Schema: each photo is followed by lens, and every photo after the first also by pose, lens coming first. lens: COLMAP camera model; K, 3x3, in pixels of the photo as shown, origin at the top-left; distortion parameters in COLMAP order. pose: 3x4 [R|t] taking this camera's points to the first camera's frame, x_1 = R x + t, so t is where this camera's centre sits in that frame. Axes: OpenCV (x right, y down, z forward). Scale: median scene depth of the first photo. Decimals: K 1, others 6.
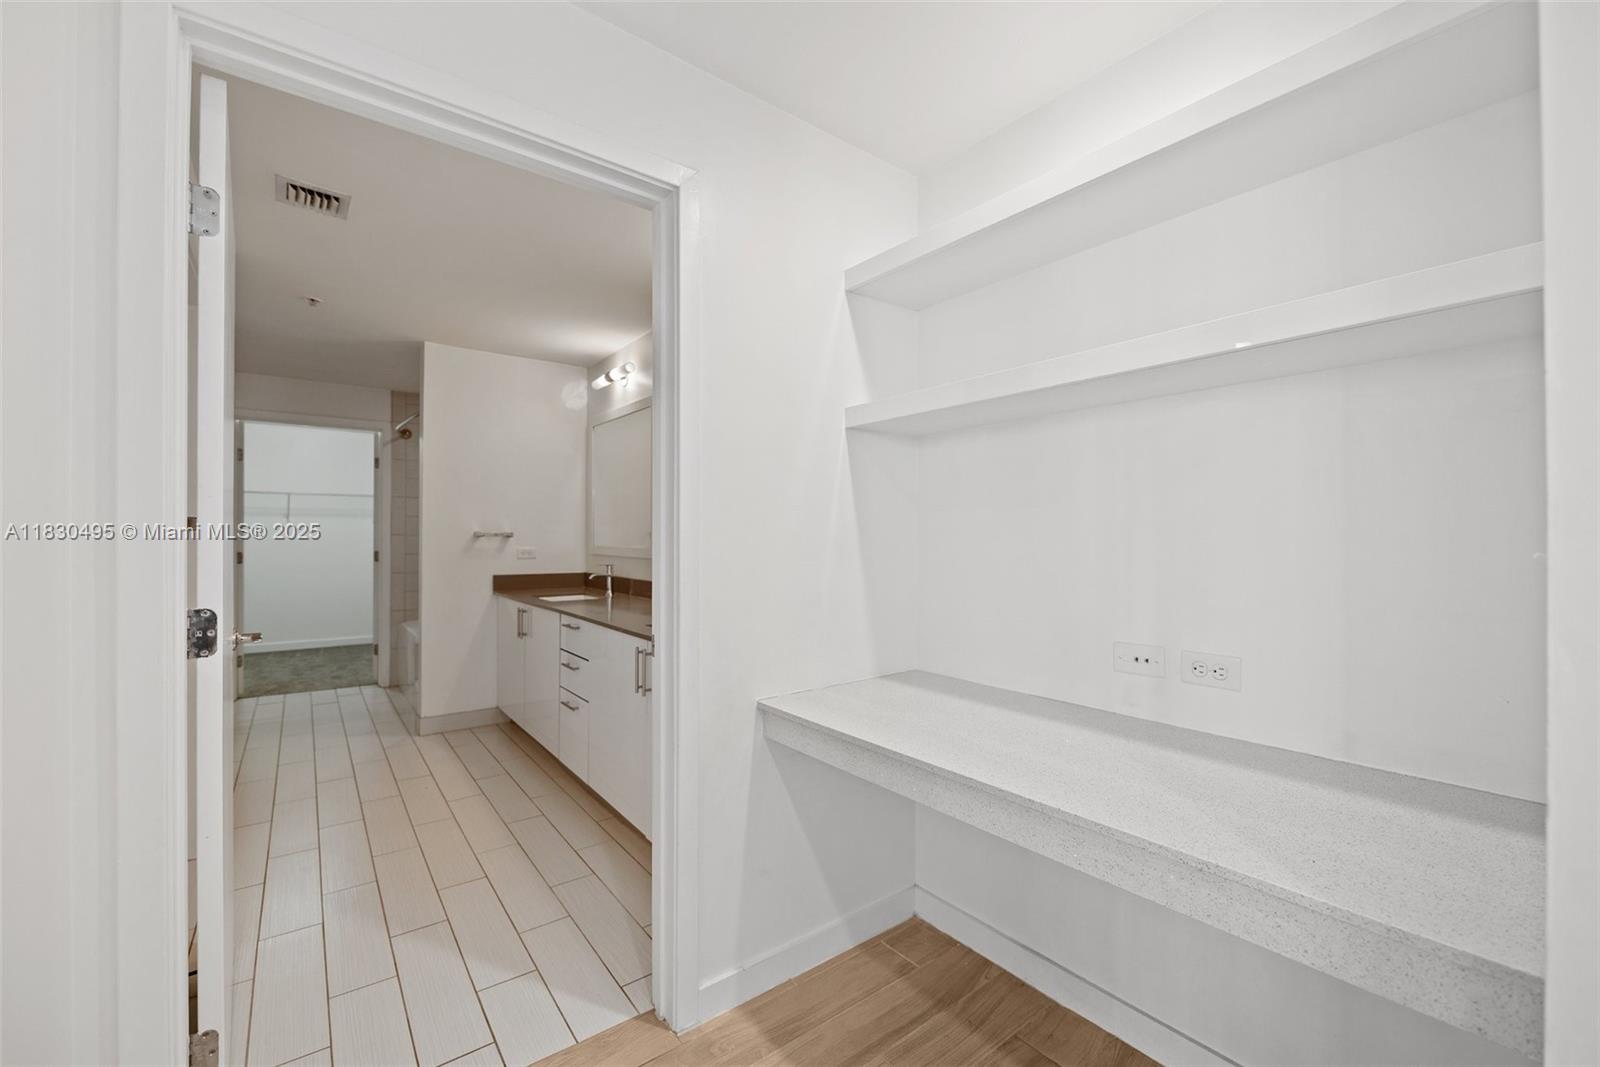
lens RADIAL K [[665.1, 0, 840.7], [0, 665.1, 538.1], [0, 0, 1]] dist [0.000375, -0.000135]
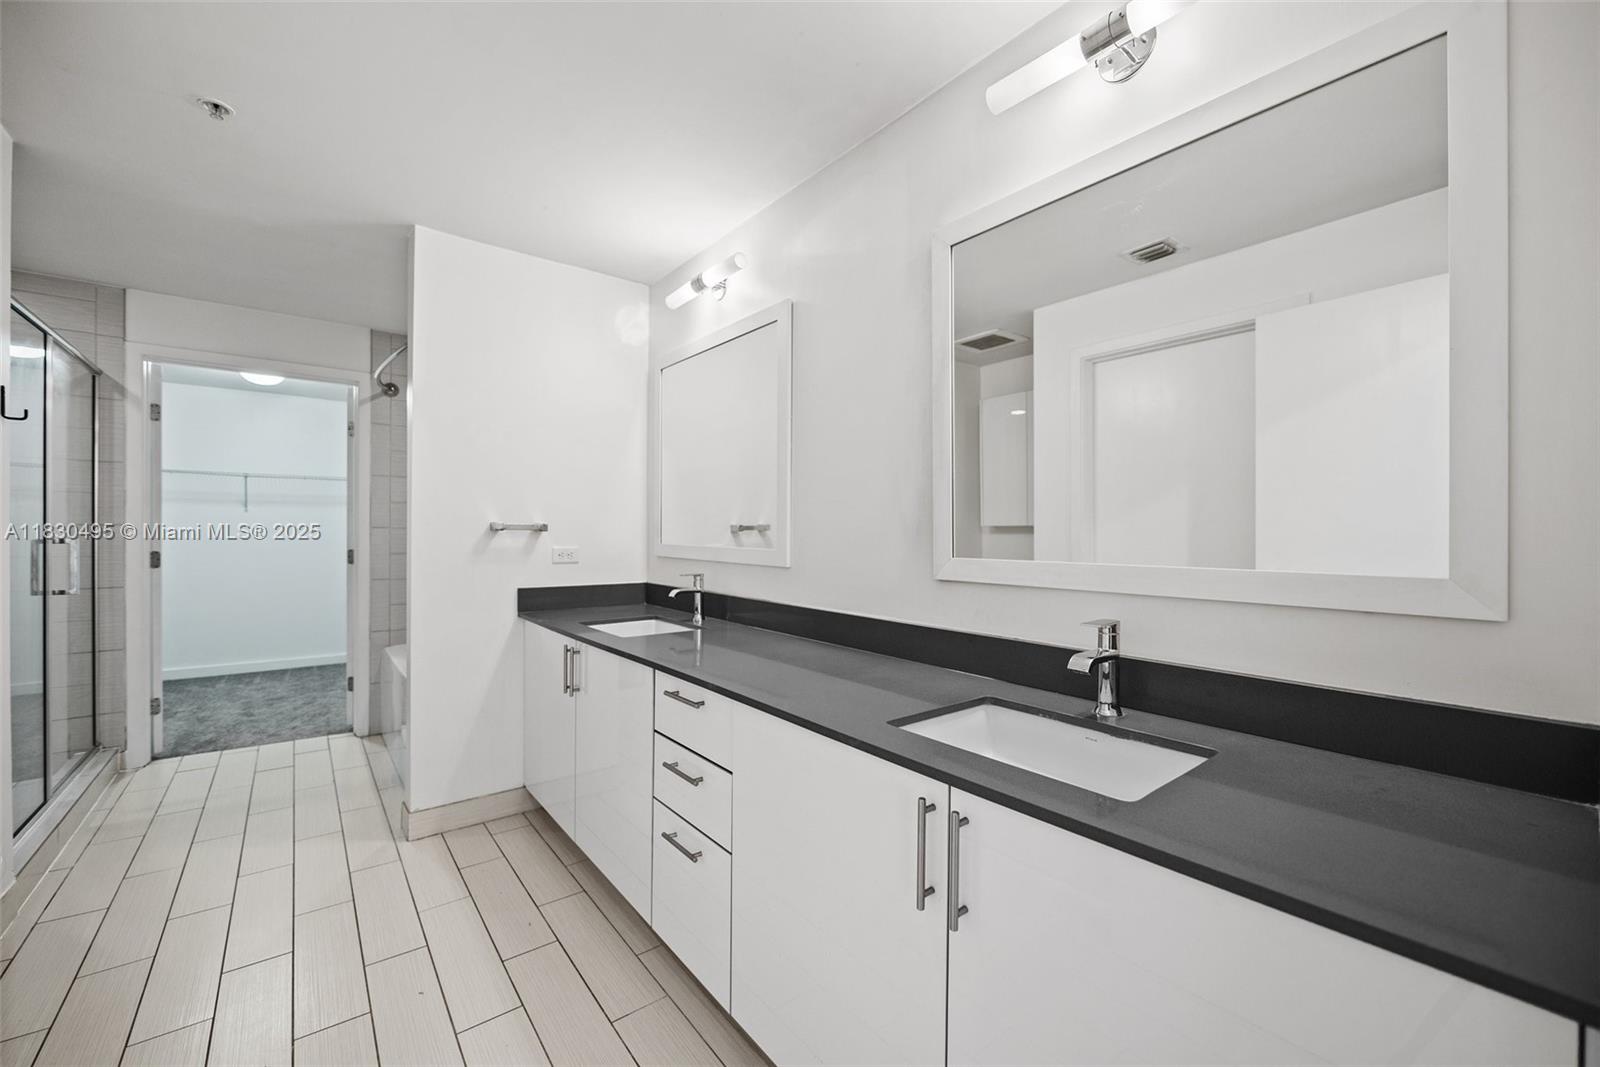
lens RADIAL K [[641.2, 0, 800.0], [0, 641.2, 533.5], [0, 0, 1]] dist [-0.002520, -0.000333]
pose [[0.999816, 0.002031, -0.019099, -0.205462], [-0.001993, 0.999996, 0.002033, -0.000828], [0.019103, -0.001994, 0.999816, 0.329489]]
